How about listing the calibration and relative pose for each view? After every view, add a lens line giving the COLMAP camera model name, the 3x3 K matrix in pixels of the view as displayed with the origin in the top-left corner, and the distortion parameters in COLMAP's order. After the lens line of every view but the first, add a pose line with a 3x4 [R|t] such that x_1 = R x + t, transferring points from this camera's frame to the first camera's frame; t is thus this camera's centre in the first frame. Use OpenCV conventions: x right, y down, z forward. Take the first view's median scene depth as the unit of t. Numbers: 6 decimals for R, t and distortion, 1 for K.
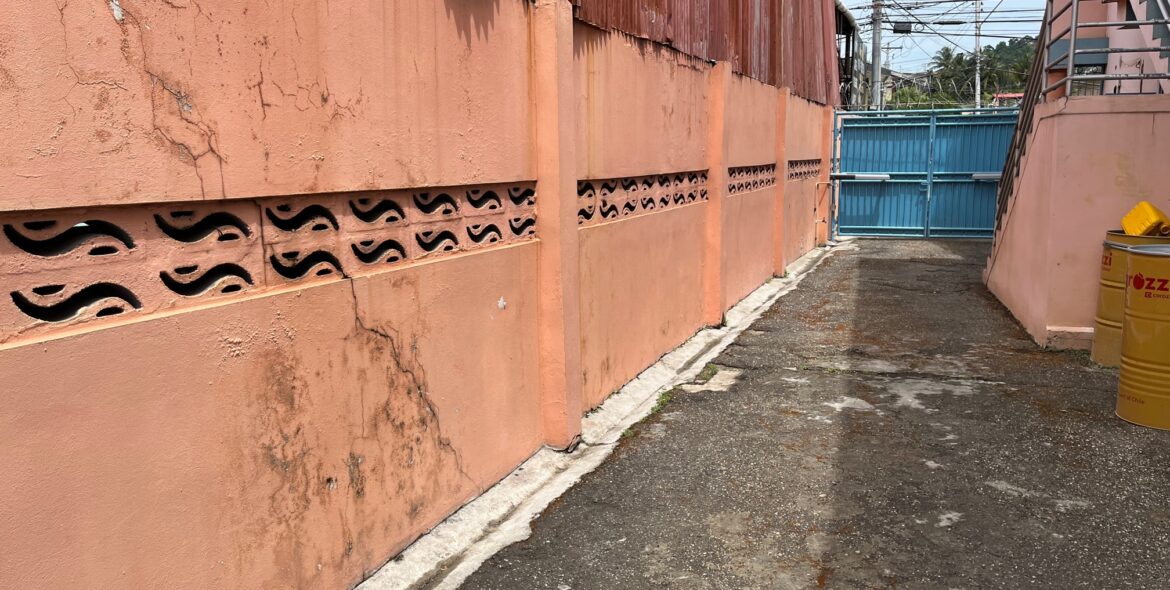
lens RADIAL K [[891.0, 0, 583.7], [0, 891.0, 301.1], [0, 0, 1]] dist [0.030162, -0.011358]
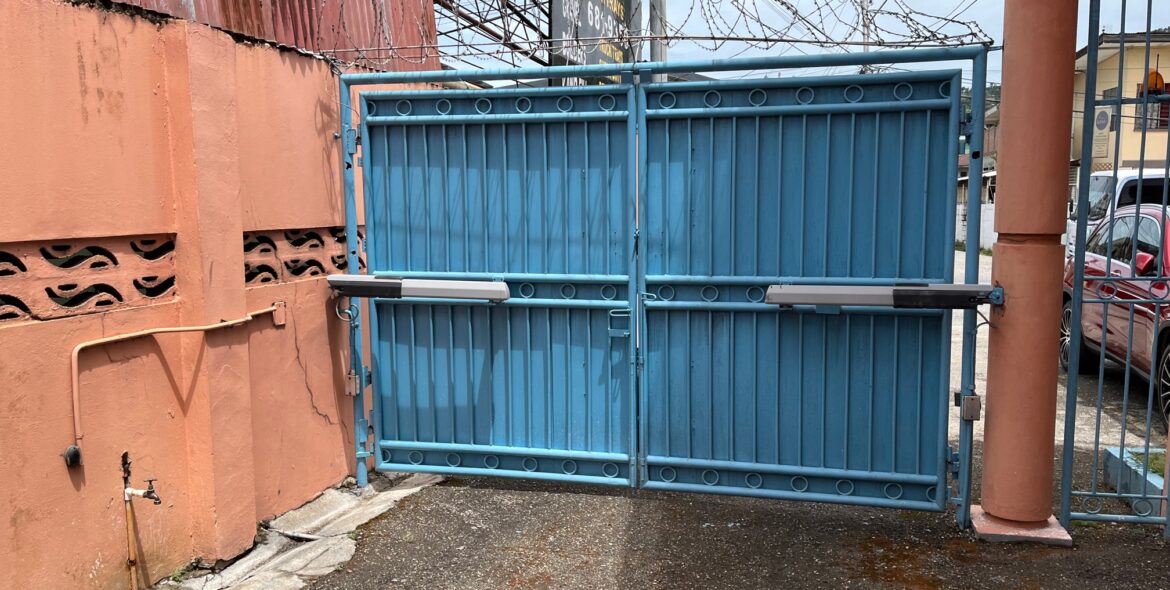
lens RADIAL K [[891.0, 0, 586.6], [0, 891.0, 292.8], [0, 0, 1]] dist [0.030162, -0.011358]
pose [[0.983111, -0.029825, 0.180564, 0.312450], [0.036116, 0.998846, -0.031652, -0.127357], [-0.179411, 0.037638, 0.983054, 0.702816]]
